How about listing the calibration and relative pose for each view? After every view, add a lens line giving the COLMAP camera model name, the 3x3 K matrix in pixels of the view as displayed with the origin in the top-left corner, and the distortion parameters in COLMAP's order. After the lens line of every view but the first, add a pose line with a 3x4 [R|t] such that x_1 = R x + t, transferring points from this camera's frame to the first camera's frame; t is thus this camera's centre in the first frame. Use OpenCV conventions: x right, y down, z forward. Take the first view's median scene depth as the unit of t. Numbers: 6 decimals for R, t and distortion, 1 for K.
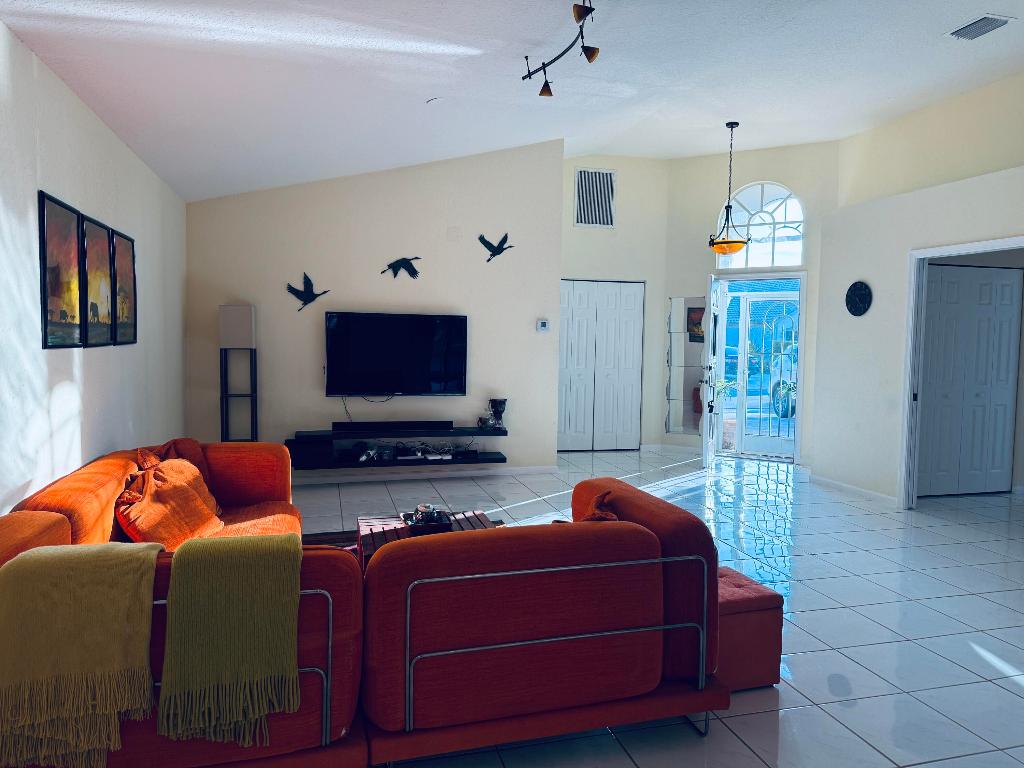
lens RADIAL K [[707.6, 0, 516.5], [0, 707.6, 381.4], [0, 0, 1]] dist [0.043414, -0.010795]
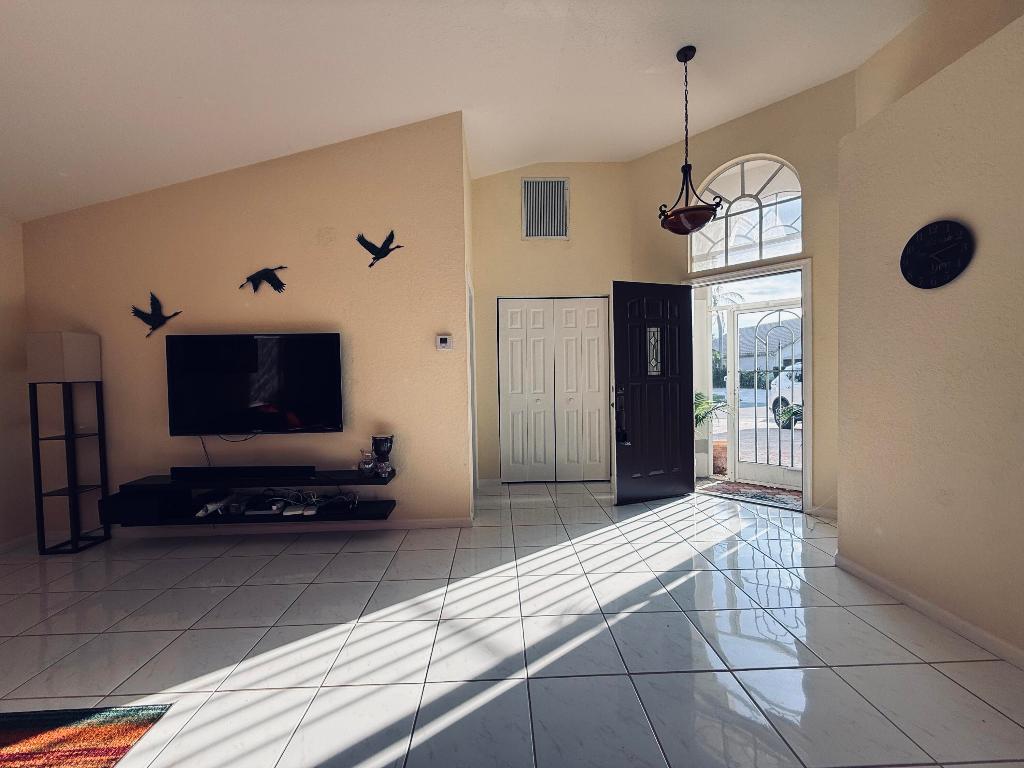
lens RADIAL K [[405.2, 0, 508.5], [0, 405.2, 381.6], [0, 0, 1]] dist [-0.012514, 0.000471]
pose [[0.971646, -0.029449, -0.234601, 0.227789], [0.019925, 0.998882, -0.042865, -0.014332], [0.235601, 0.036975, 0.971146, 0.612255]]
